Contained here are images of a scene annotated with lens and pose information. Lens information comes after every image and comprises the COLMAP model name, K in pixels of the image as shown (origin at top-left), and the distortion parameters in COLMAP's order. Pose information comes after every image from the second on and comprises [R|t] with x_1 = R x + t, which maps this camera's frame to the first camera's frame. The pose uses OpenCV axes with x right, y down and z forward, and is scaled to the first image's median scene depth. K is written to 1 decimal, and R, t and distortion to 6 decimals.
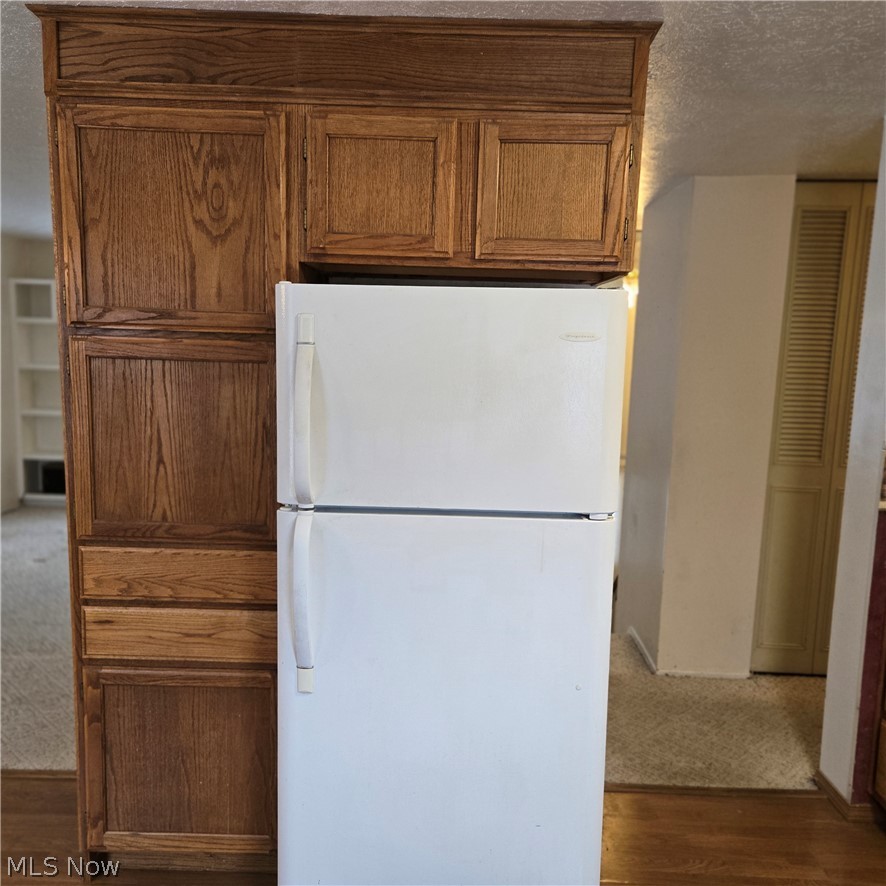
lens RADIAL K [[781.5, 0, 442.6], [0, 781.5, 447.9], [0, 0, 1]] dist [0.050064, -0.004949]
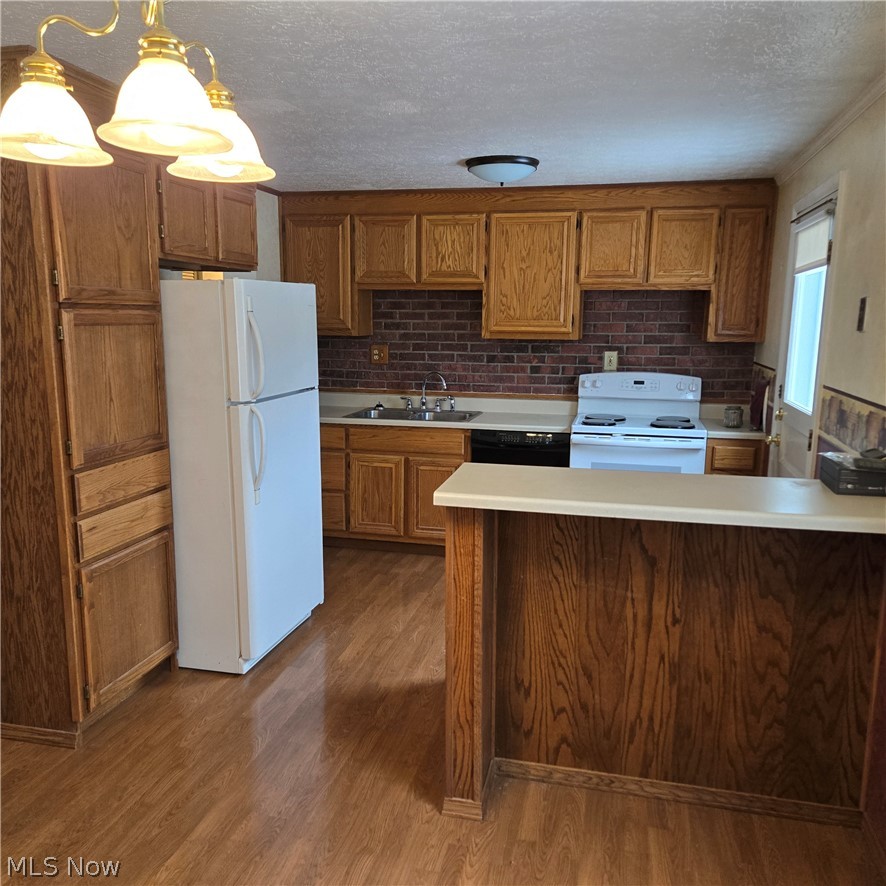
lens RADIAL K [[781.5, 0, 443.5], [0, 781.5, 443.9], [0, 0, 1]] dist [0.050064, -0.004949]
pose [[0.222296, -0.186502, 0.956975, -1.545987], [0.133328, 0.978128, 0.159654, -0.049175], [-0.965820, 0.092101, 0.242300, 0.109341]]
